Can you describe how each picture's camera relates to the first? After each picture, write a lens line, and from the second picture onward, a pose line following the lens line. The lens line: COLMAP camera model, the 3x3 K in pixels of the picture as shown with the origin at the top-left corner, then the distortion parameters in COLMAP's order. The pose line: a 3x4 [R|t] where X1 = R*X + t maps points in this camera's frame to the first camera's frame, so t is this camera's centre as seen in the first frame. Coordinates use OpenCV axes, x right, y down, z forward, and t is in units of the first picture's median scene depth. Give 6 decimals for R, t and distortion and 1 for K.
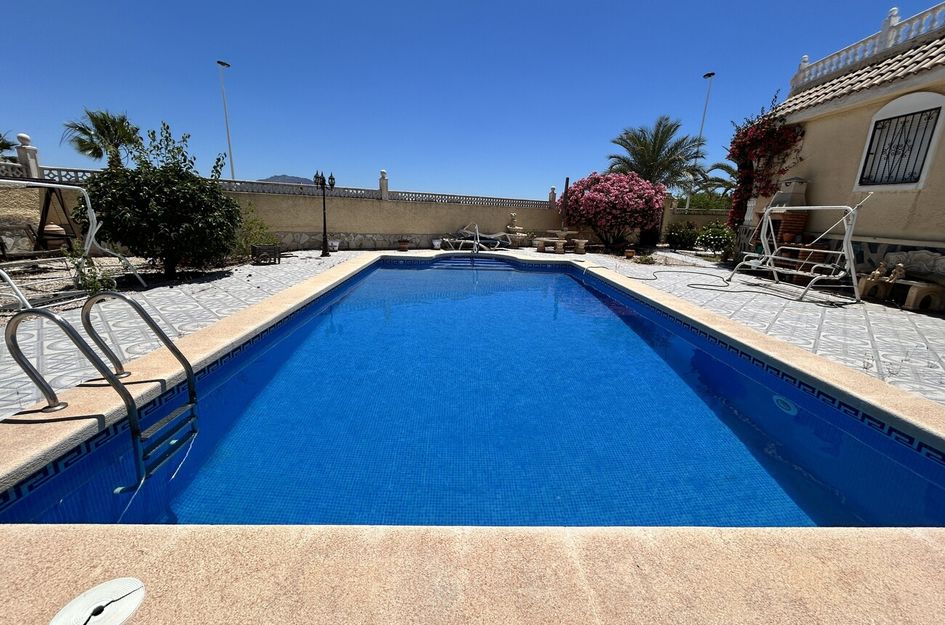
lens RADIAL K [[392.1, 0, 472.5], [0, 392.1, 312.5], [0, 0, 1]] dist [0.000642, 0.000083]
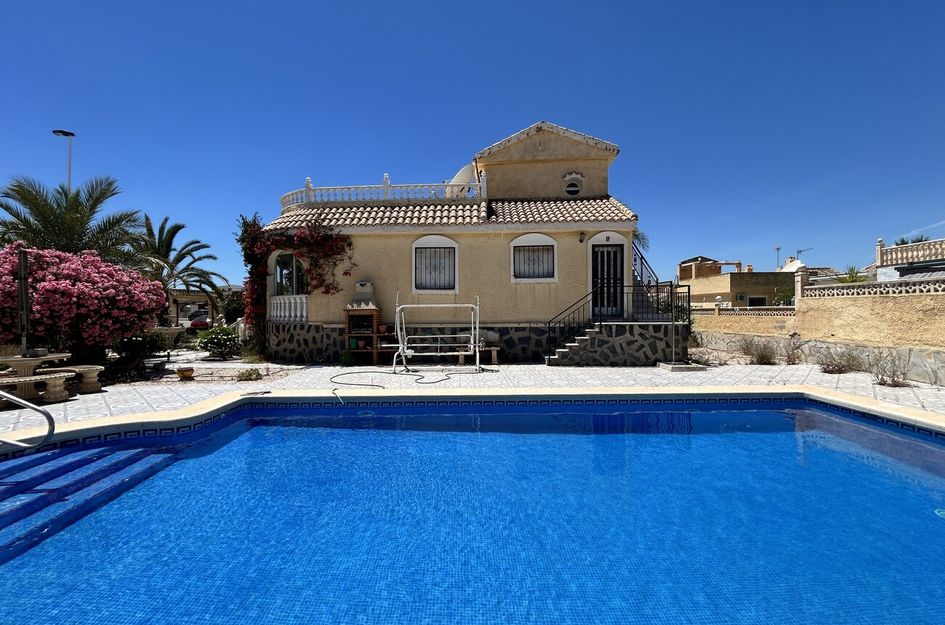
lens RADIAL K [[392.1, 0, 472.5], [0, 392.1, 312.5], [0, 0, 1]] dist [0.000642, 0.000083]
pose [[0.002309, -0.039389, 0.999221, -0.352441], [0.257476, 0.965558, 0.037467, -0.200140], [-0.966282, 0.257189, 0.012371, 0.664951]]
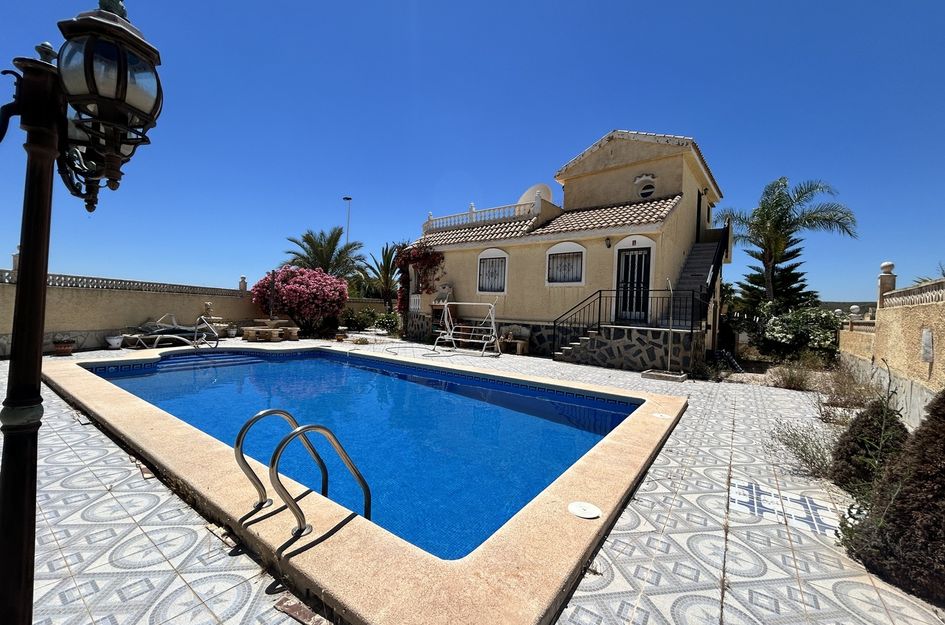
lens RADIAL K [[383.7, 0, 476.5], [0, 383.7, 310.2], [0, 0, 1]] dist [-0.001227, -0.000066]
pose [[0.592933, -0.013451, 0.805139, -0.372821], [0.183111, 0.975919, -0.118546, -0.023619], [-0.784156, 0.217720, 0.581118, -0.002948]]
